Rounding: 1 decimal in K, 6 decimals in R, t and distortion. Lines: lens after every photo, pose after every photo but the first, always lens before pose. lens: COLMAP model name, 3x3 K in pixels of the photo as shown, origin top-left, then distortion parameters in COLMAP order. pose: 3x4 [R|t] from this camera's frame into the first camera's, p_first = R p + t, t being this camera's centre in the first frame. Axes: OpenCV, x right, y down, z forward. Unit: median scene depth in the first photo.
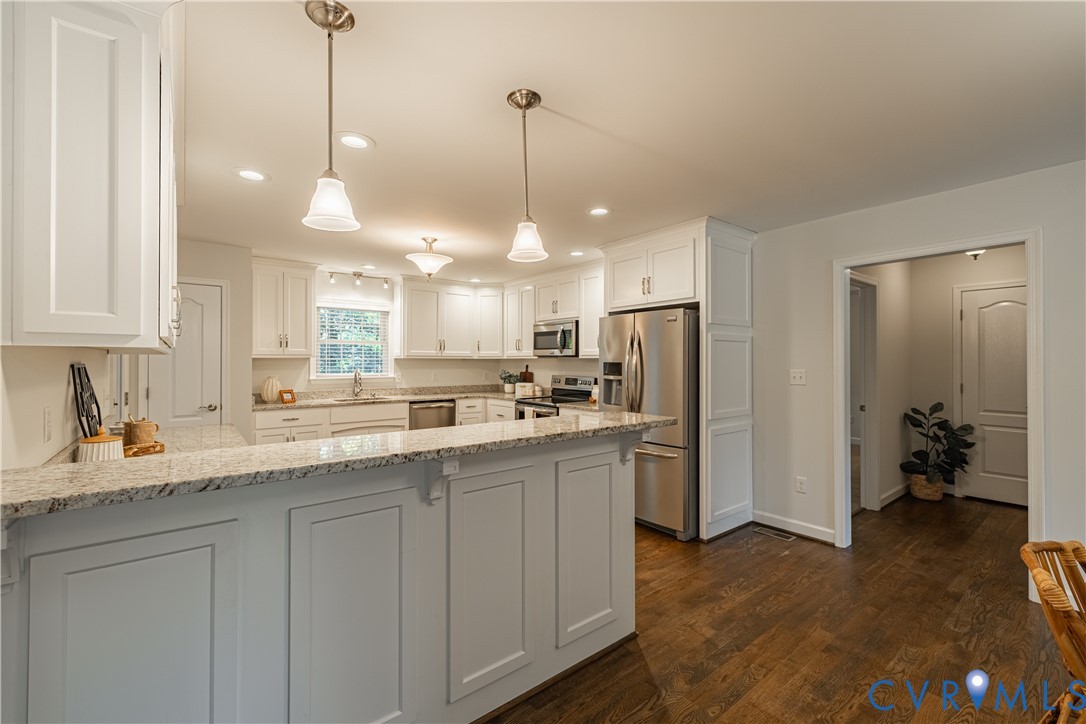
lens RADIAL K [[455.6, 0, 544.0], [0, 455.6, 357.3], [0, 0, 1]] dist [-0.001191, -0.000115]
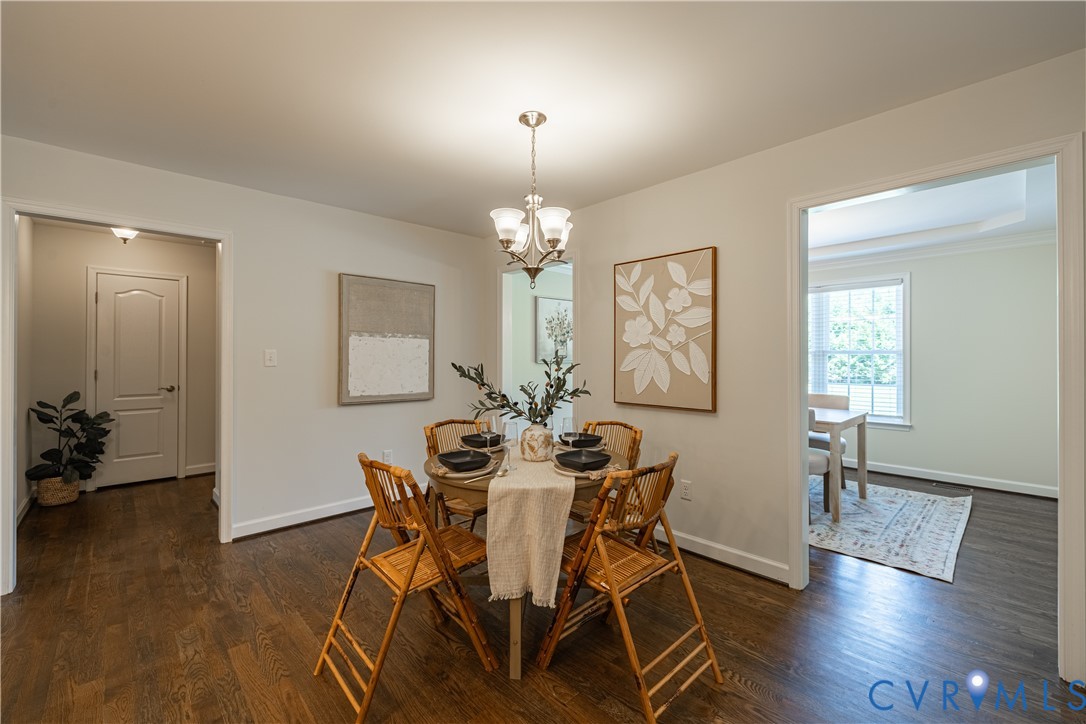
lens RADIAL K [[455.6, 0, 543.8], [0, 455.6, 359.4], [0, 0, 1]] dist [-0.001191, -0.000115]
pose [[-0.096979, -0.004472, 0.995276, -0.117728], [-0.007070, 0.999968, 0.003804, 0.025690], [-0.995261, -0.006668, -0.097007, 0.168422]]
